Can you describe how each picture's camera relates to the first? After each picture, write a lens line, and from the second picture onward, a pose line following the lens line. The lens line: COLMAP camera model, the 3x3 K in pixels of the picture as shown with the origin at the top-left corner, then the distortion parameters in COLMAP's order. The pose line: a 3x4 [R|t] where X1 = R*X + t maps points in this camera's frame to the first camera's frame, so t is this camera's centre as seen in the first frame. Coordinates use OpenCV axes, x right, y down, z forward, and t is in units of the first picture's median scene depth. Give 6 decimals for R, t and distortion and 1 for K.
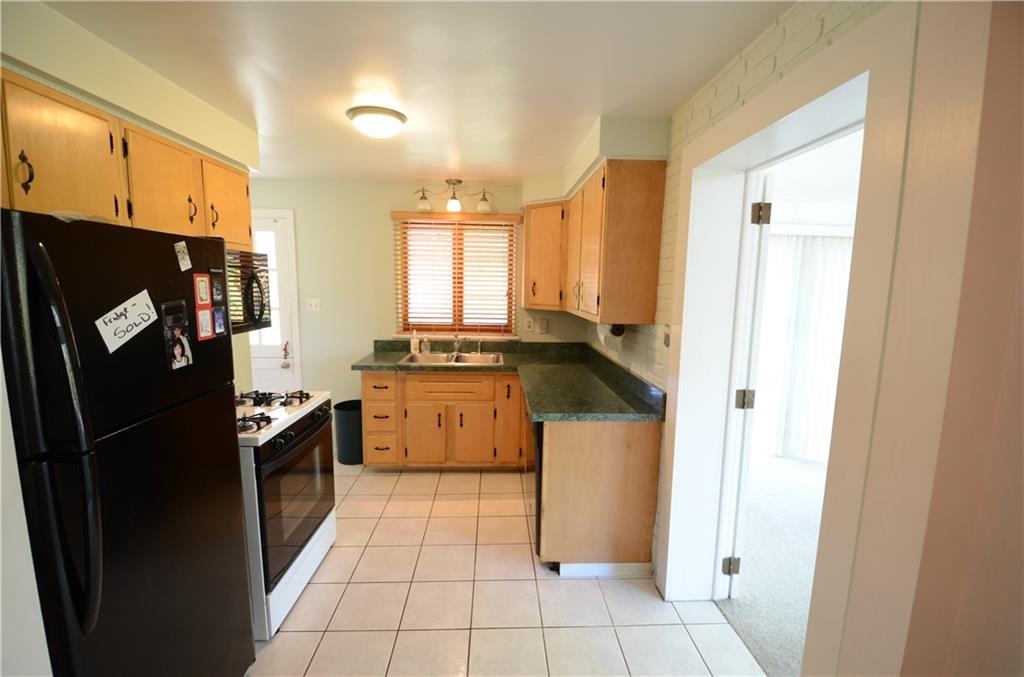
lens RADIAL K [[446.6, 0, 513.1], [0, 446.6, 345.3], [0, 0, 1]] dist [-0.000514, -0.000783]
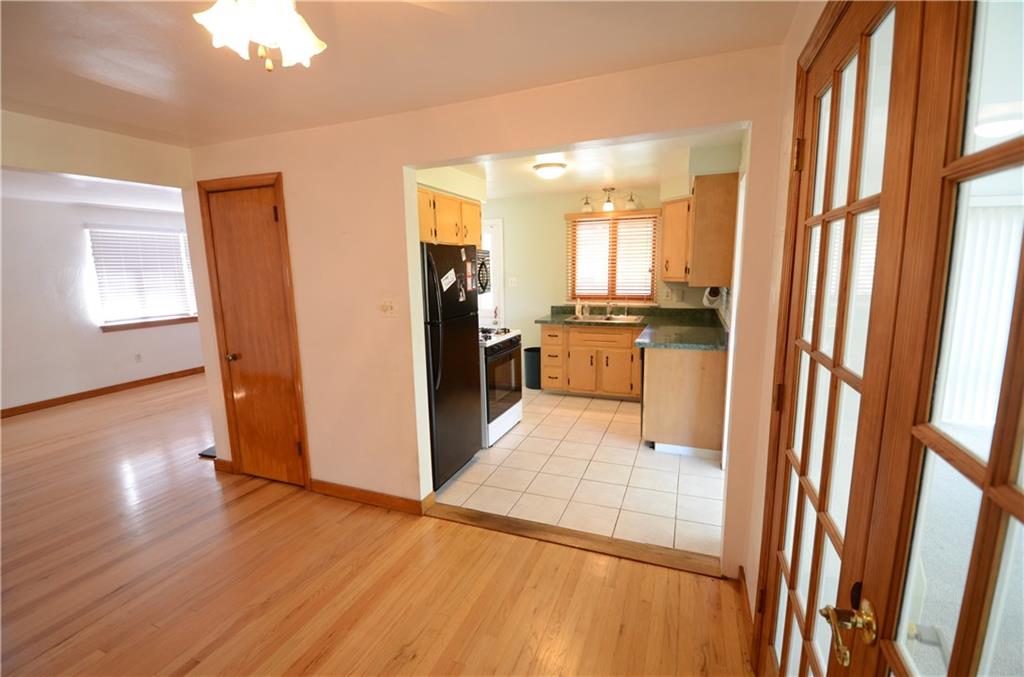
lens RADIAL K [[446.6, 0, 509.3], [0, 446.6, 337.8], [0, 0, 1]] dist [-0.000514, -0.000783]
pose [[0.910203, 0.031694, -0.412948, 0.181344], [-0.024355, 0.999438, 0.023023, 0.069312], [0.413446, -0.010898, 0.910464, -0.404736]]
